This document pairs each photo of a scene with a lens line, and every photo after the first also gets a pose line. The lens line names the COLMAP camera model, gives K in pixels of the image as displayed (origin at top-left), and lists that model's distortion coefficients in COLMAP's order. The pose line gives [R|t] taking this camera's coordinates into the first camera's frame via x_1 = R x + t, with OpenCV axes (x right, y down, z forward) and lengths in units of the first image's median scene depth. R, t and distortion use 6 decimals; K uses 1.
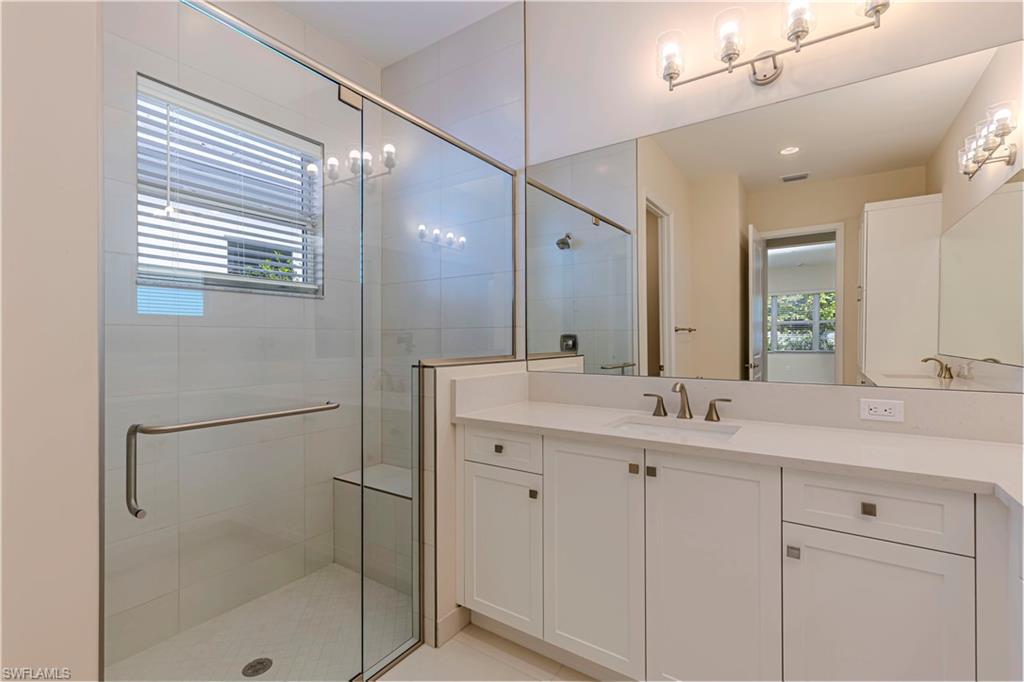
lens RADIAL K [[460.7, 0, 510.3], [0, 460.7, 340.2], [0, 0, 1]] dist [0.009397, -0.000841]
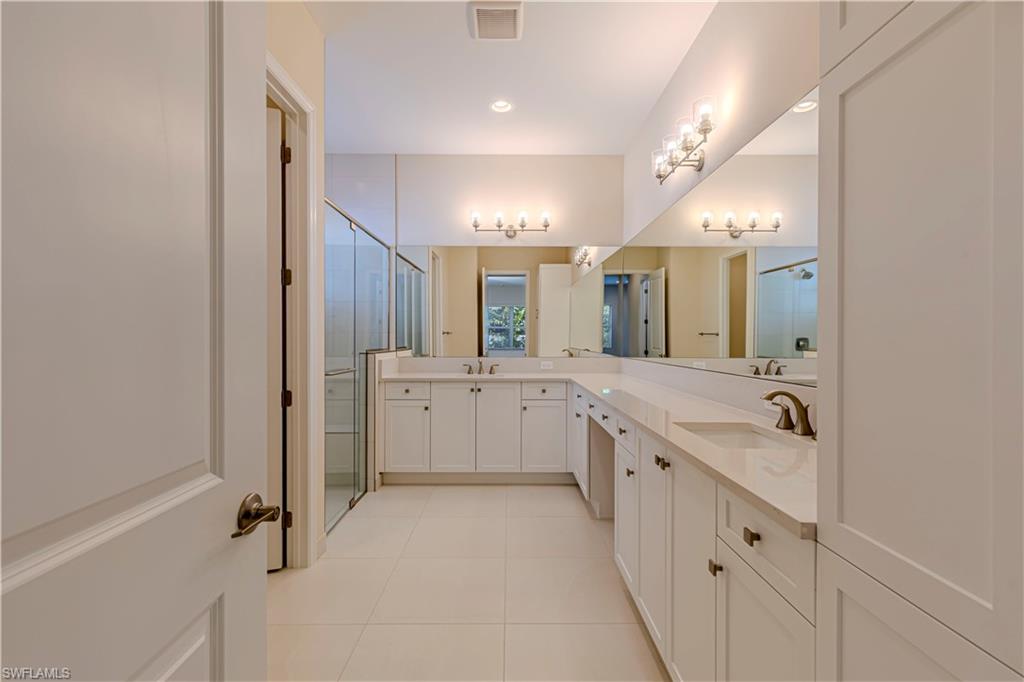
lens RADIAL K [[460.7, 0, 512.2], [0, 460.7, 341.0], [0, 0, 1]] dist [0.009397, -0.000841]
pose [[0.825619, 0.000990, 0.564228, -0.620203], [-0.002357, 0.999996, 0.001694, -0.000587], [-0.564224, -0.002729, 0.825618, -0.776461]]
